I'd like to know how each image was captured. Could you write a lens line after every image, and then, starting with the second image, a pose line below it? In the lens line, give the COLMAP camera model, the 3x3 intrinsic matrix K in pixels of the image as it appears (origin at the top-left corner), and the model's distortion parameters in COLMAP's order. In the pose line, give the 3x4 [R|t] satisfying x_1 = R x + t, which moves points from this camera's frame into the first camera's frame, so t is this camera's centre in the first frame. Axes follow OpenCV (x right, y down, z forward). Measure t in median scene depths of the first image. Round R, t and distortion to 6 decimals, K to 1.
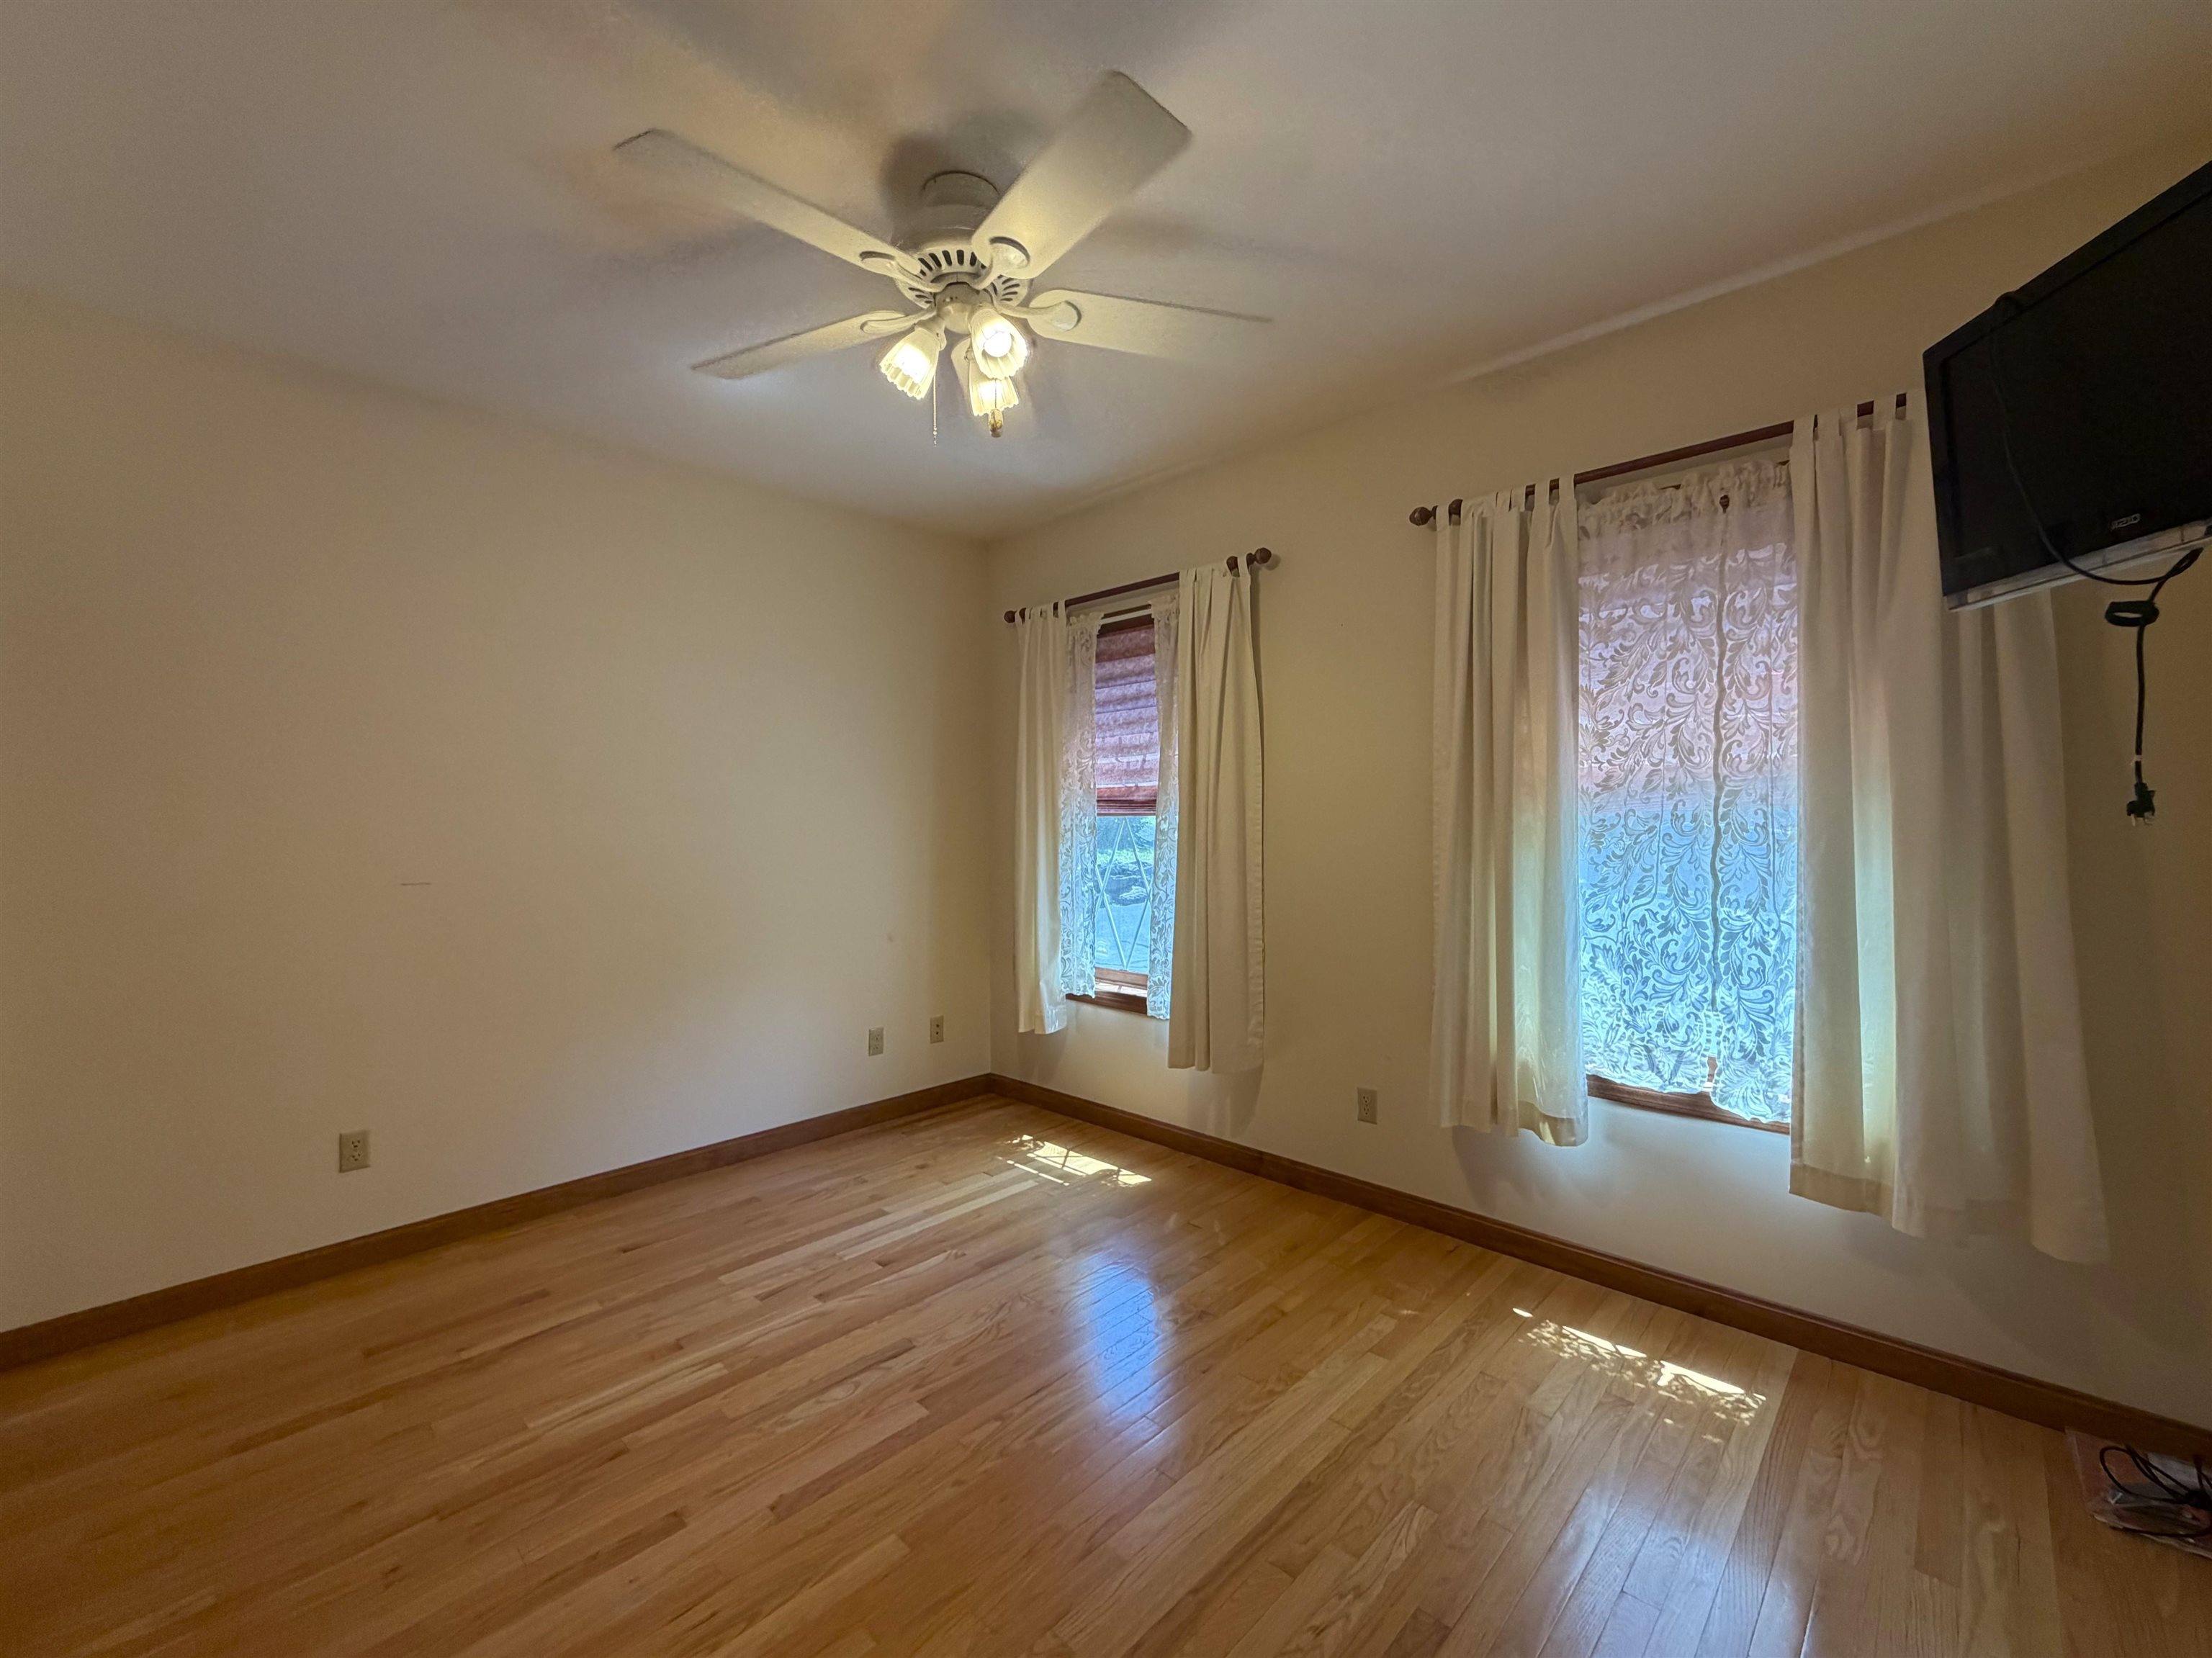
lens RADIAL K [[900.7, 0, 1088.7], [0, 900.7, 835.3], [0, 0, 1]] dist [-0.001276, 0.000013]
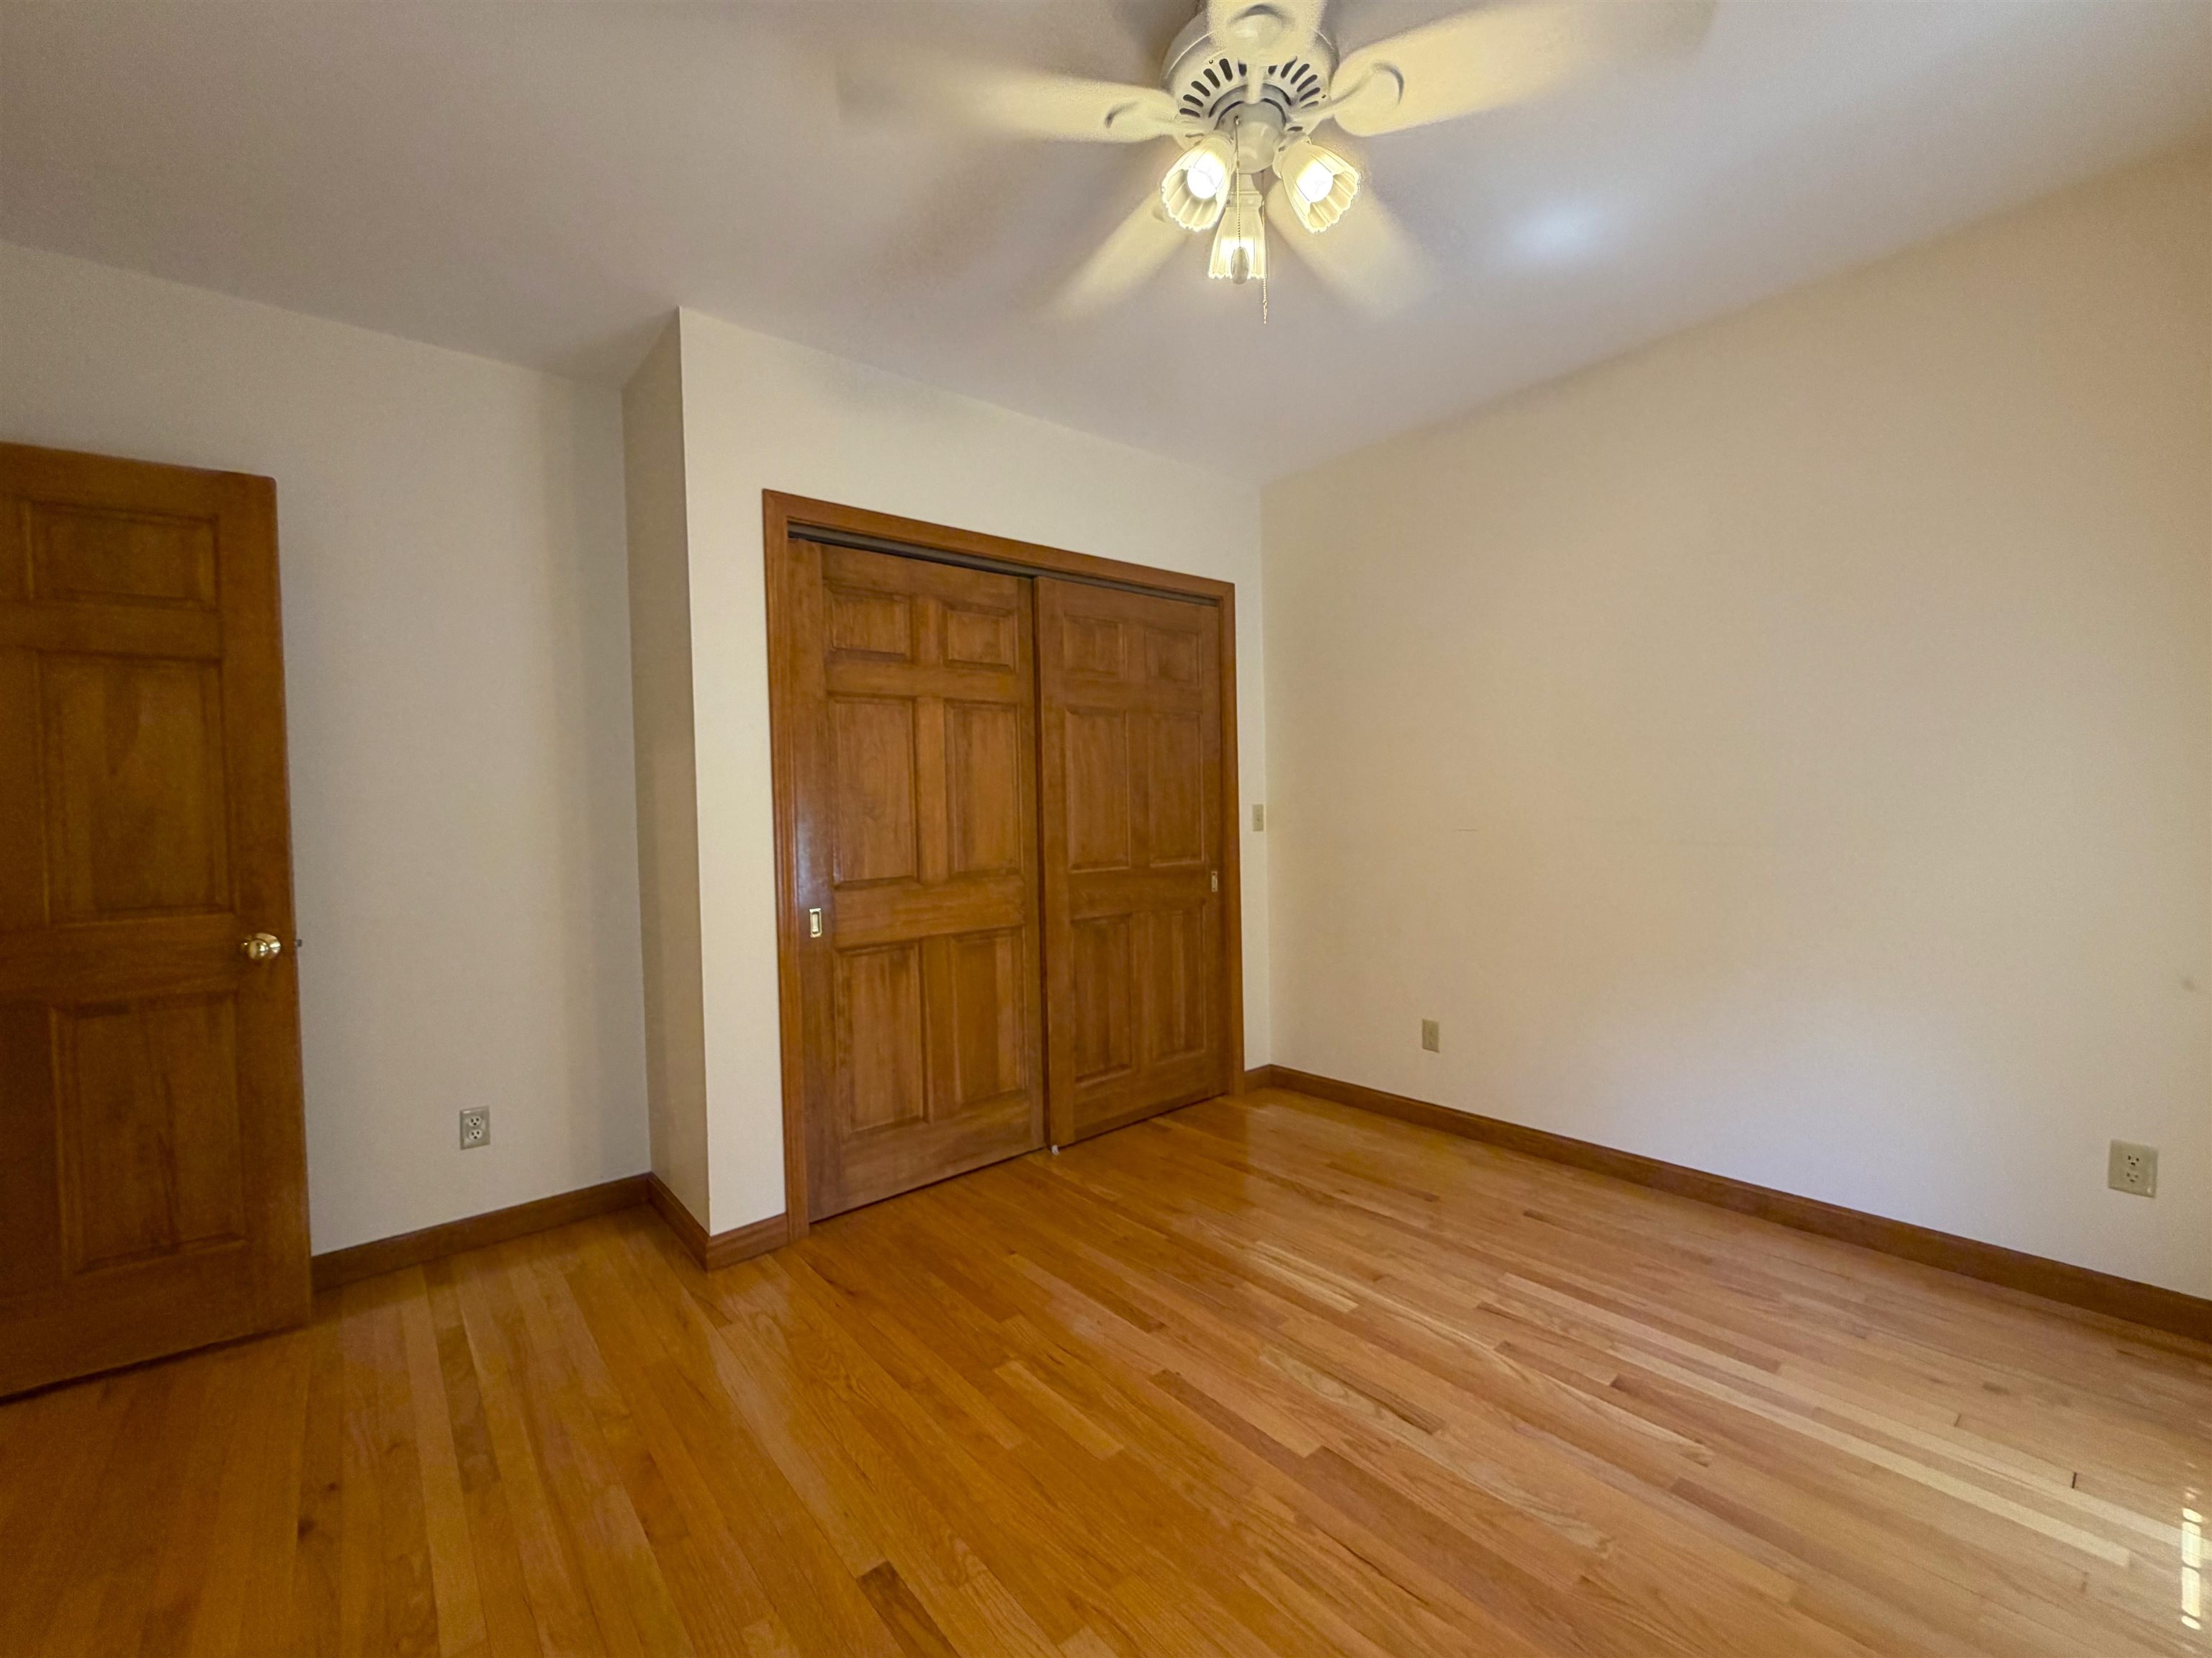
lens RADIAL K [[900.7, 0, 1088.7], [0, 900.7, 835.3], [0, 0, 1]] dist [-0.001276, 0.000013]
pose [[-0.090550, 0.040457, -0.995070, 0.522173], [0.006309, 0.999178, 0.040049, 0.016764], [0.995872, -0.002651, -0.090730, 0.692065]]
